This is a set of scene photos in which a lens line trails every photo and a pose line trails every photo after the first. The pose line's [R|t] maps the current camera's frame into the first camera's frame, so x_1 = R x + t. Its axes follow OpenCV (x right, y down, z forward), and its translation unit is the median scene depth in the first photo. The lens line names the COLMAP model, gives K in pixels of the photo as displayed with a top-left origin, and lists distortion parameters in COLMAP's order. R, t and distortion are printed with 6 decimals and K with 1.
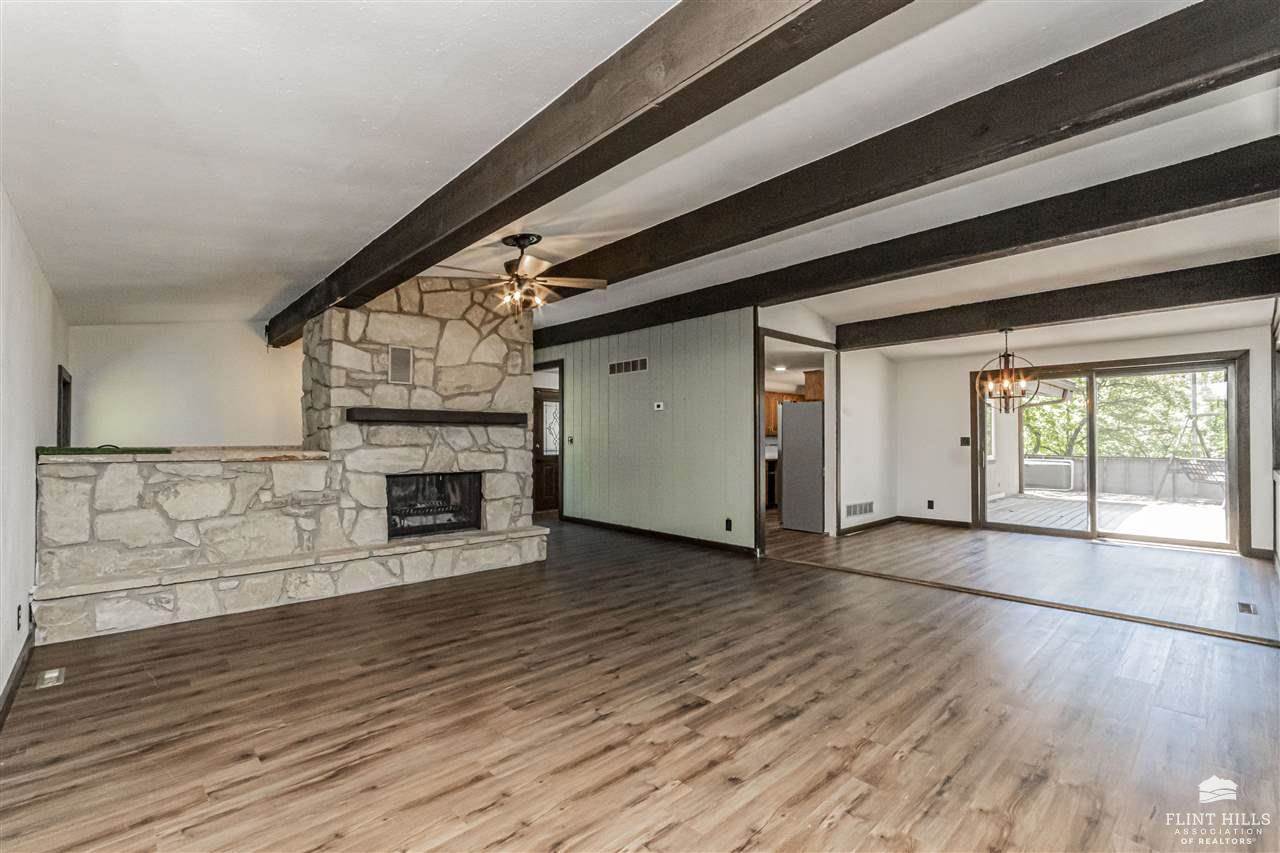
lens RADIAL K [[558.8, 0, 646.6], [0, 558.8, 440.4], [0, 0, 1]] dist [-0.000668, 0.000293]
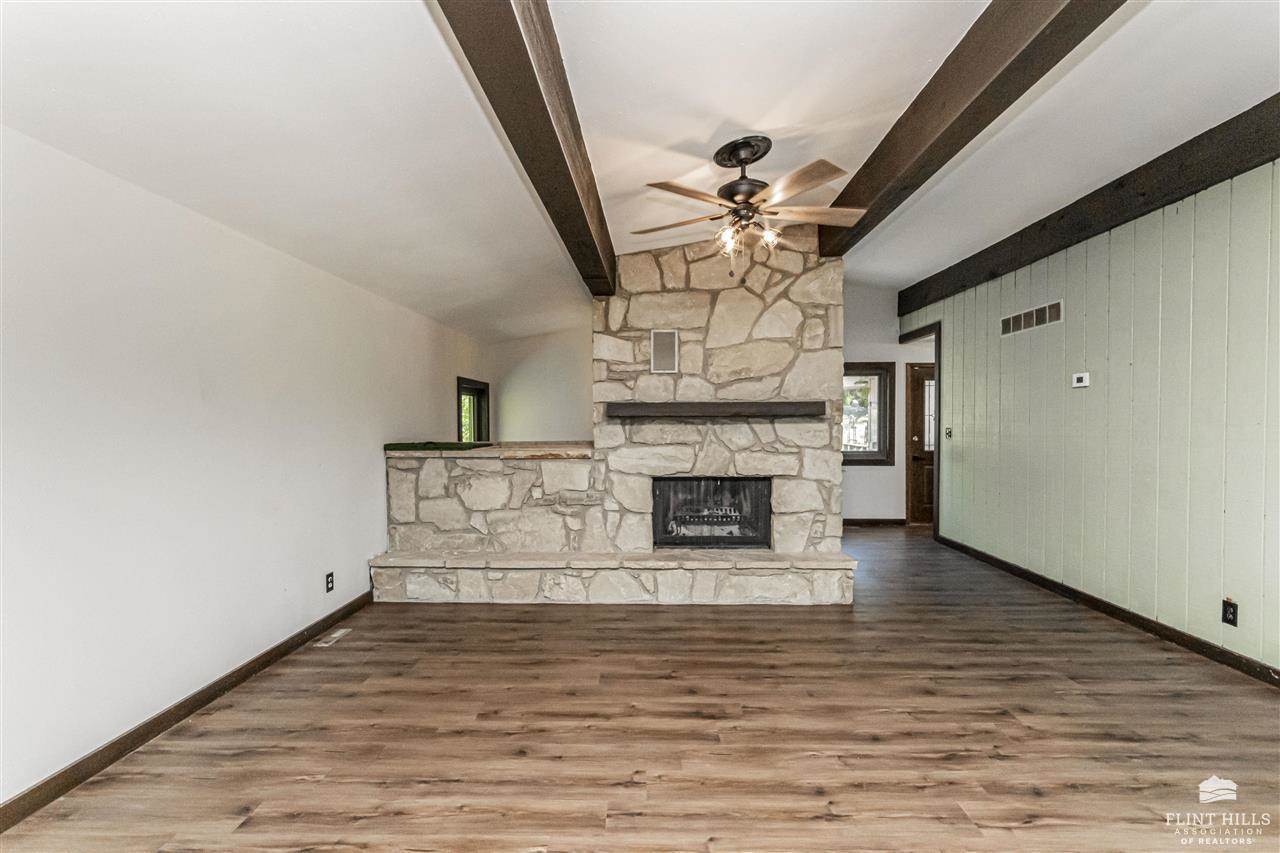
lens RADIAL K [[558.8, 0, 646.6], [0, 558.8, 440.4], [0, 0, 1]] dist [-0.000668, 0.000293]
pose [[0.711540, 0.018352, -0.702406, 0.157163], [0.003191, 0.999564, 0.029348, -0.022521], [0.702638, -0.023123, 0.711171, 0.364551]]
